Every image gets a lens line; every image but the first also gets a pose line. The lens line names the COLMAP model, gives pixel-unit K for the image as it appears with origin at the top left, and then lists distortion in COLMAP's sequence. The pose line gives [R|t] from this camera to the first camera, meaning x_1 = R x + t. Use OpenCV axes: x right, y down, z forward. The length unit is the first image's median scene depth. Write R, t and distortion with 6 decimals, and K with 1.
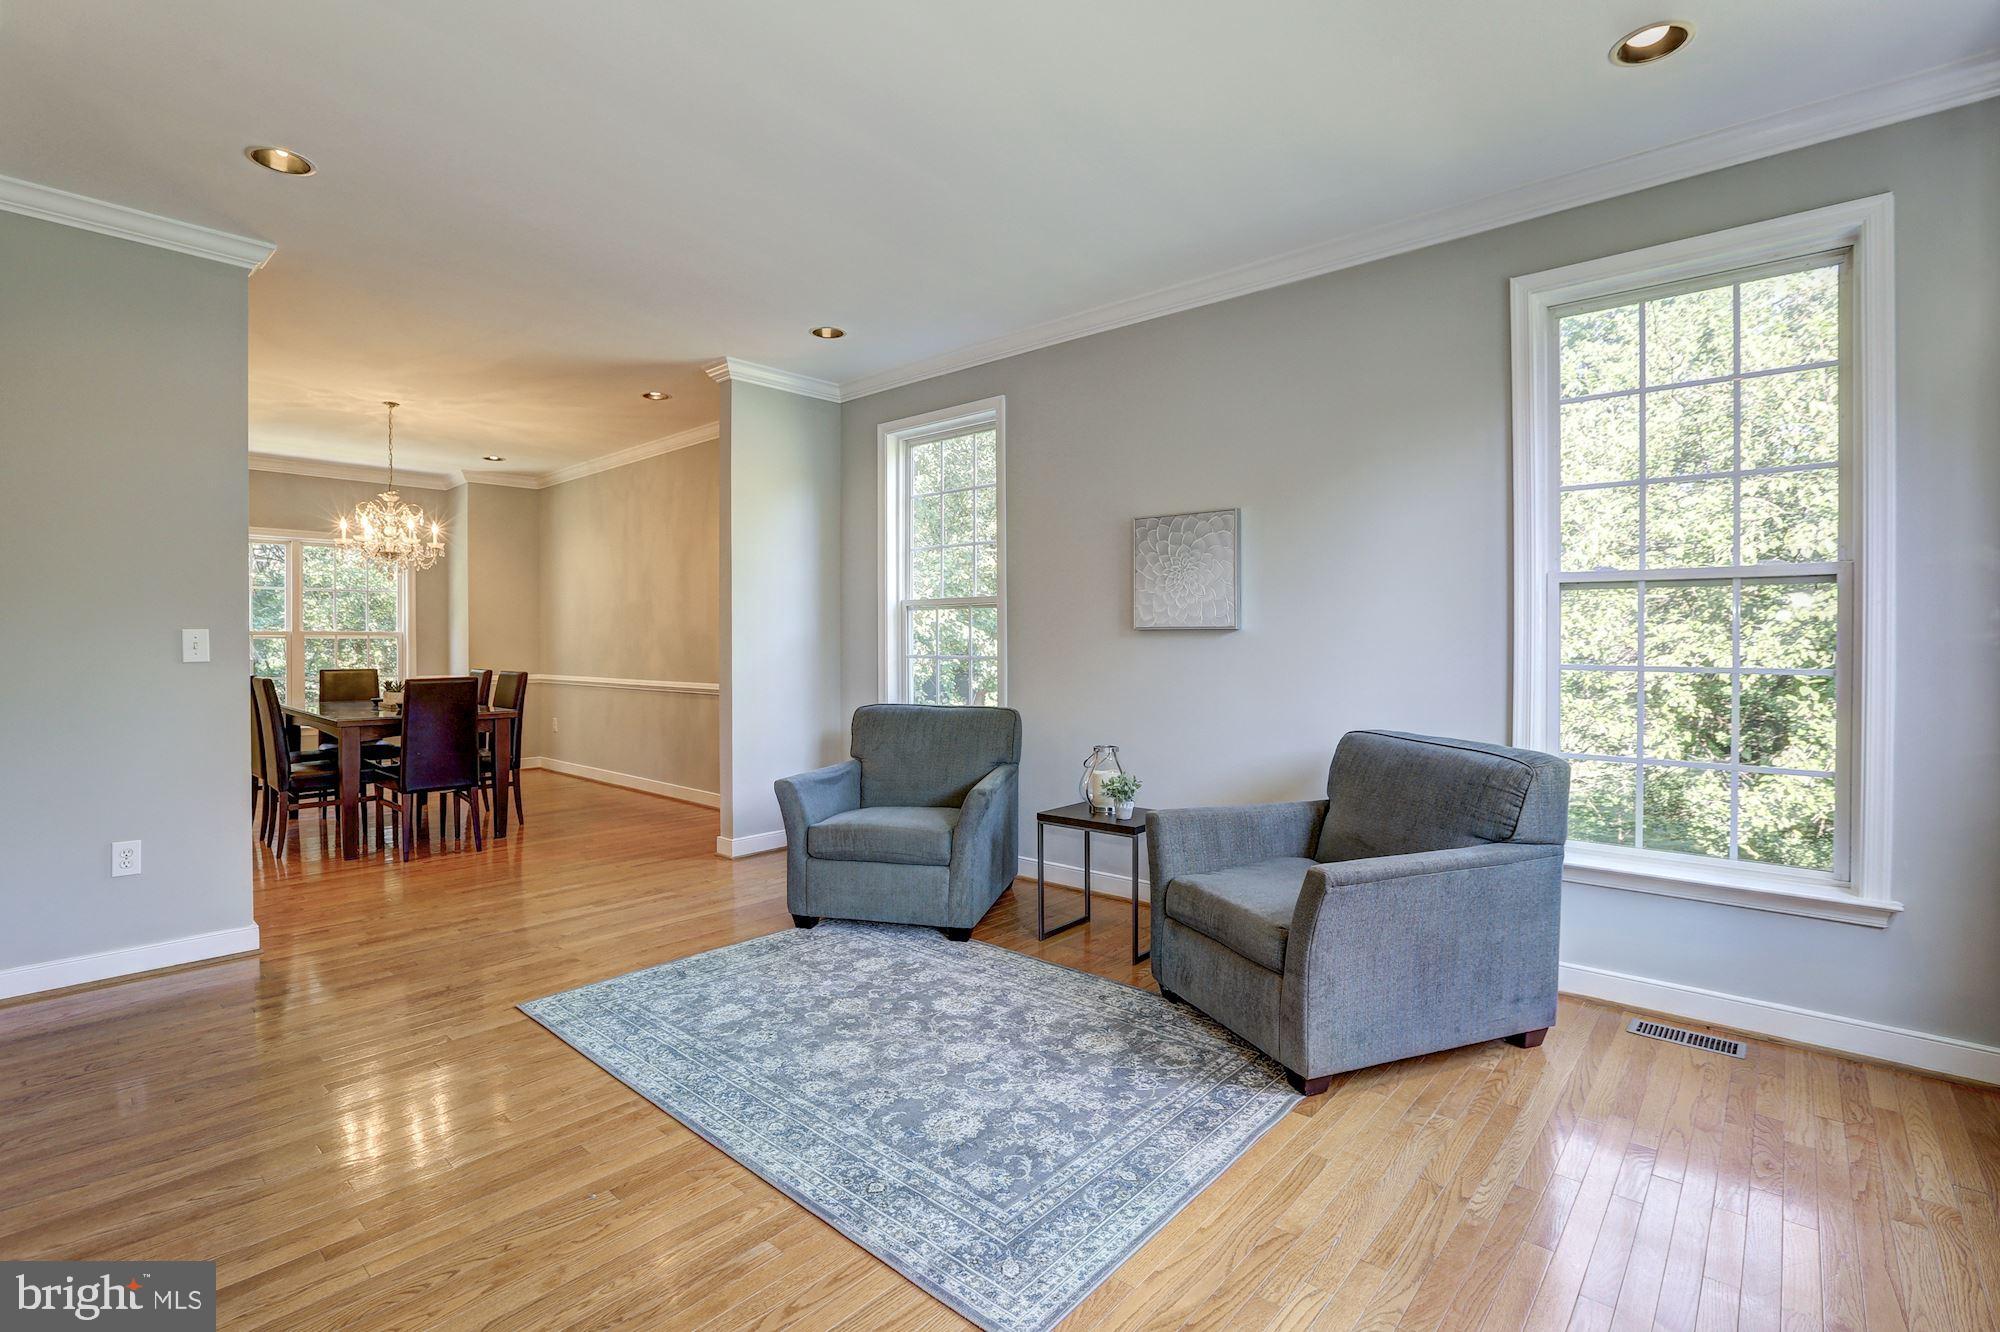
lens RADIAL K [[914.0, 0, 1001.3], [0, 914.0, 658.8], [0, 0, 1]] dist [-0.036789, 0.010969]
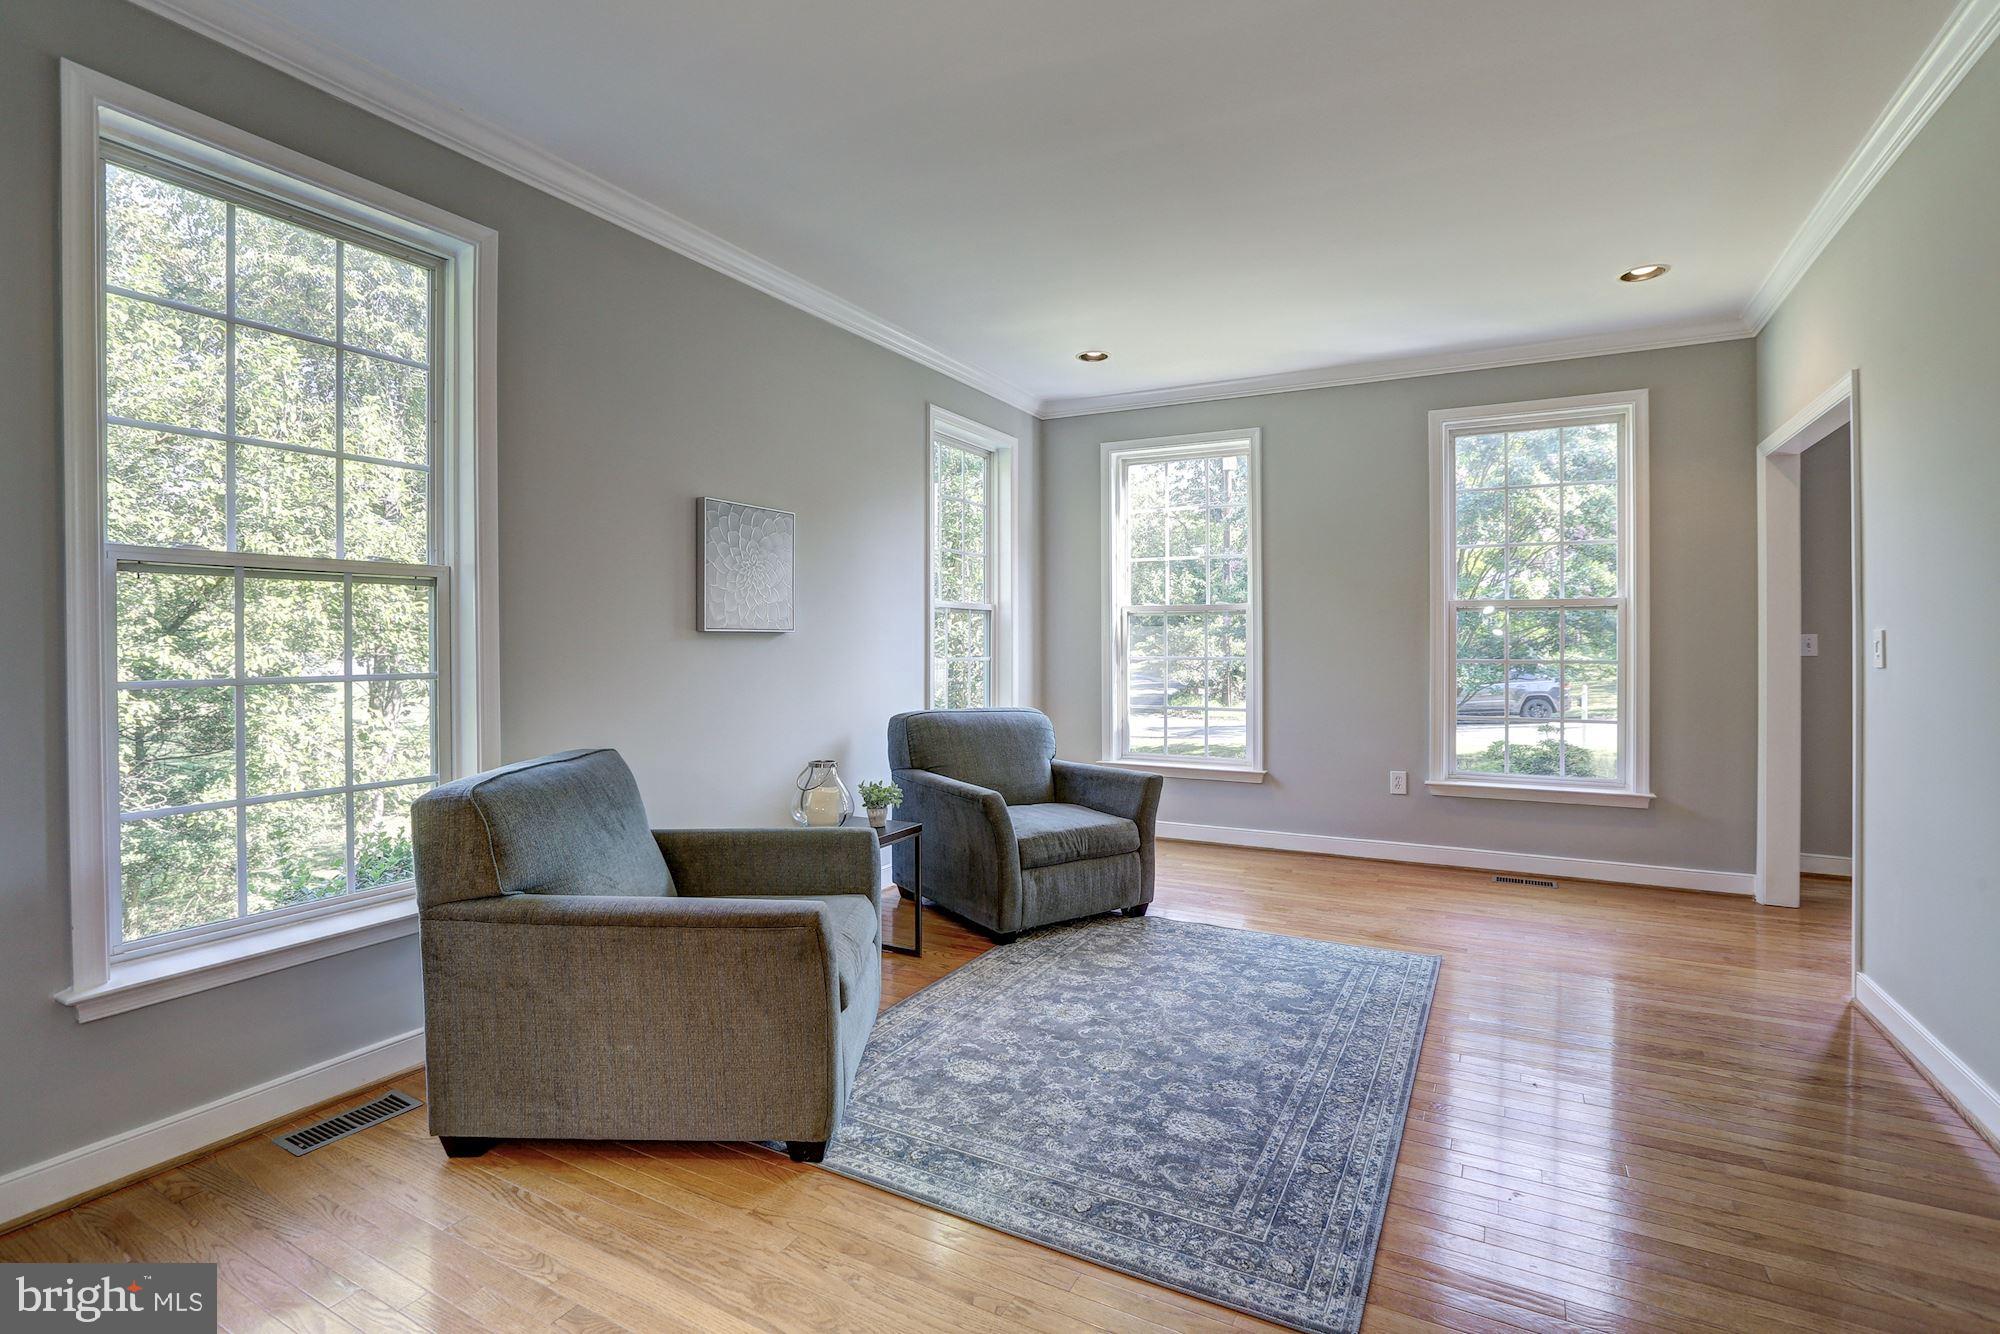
lens RADIAL K [[914.0, 0, 1002.2], [0, 914.0, 658.7], [0, 0, 1]] dist [-0.036789, 0.010969]
pose [[-0.221151, -0.009793, 0.975190, -1.034612], [0.011580, 0.999853, 0.012667, -0.005781], [-0.975171, 0.014094, -0.221005, 1.372317]]
